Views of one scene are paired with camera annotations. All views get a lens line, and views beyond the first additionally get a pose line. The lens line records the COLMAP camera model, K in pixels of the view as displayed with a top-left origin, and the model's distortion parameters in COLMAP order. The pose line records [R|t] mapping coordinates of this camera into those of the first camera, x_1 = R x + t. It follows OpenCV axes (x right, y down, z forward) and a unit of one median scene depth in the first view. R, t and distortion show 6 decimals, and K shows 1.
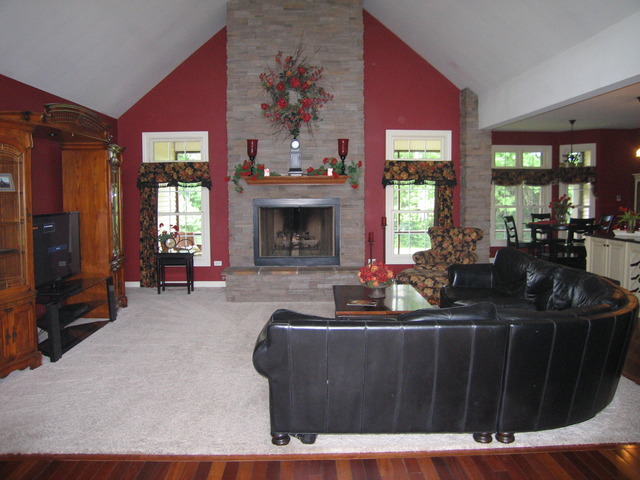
lens RADIAL K [[533.7, 0, 319.4], [0, 533.7, 230.8], [0, 0, 1]] dist [-0.141876, 0.105946]
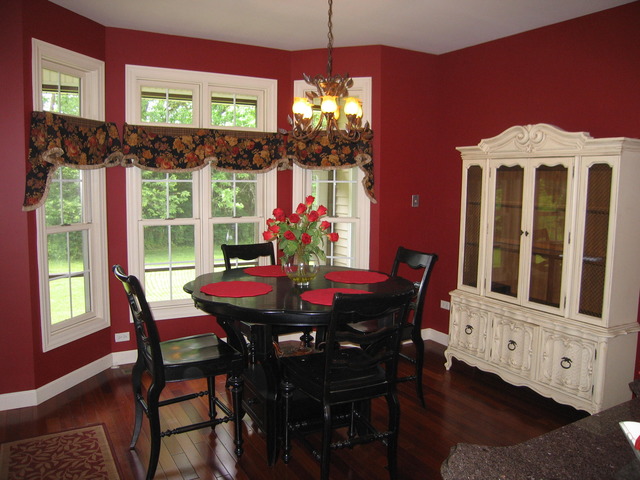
lens RADIAL K [[533.7, 0, 319.4], [0, 533.7, 230.8], [0, 0, 1]] dist [-0.141876, 0.105946]
pose [[0.886122, -0.026872, 0.462672, 0.272823], [0.016586, 0.999517, 0.026286, -0.048522], [-0.463155, -0.015618, 0.886140, 0.593112]]
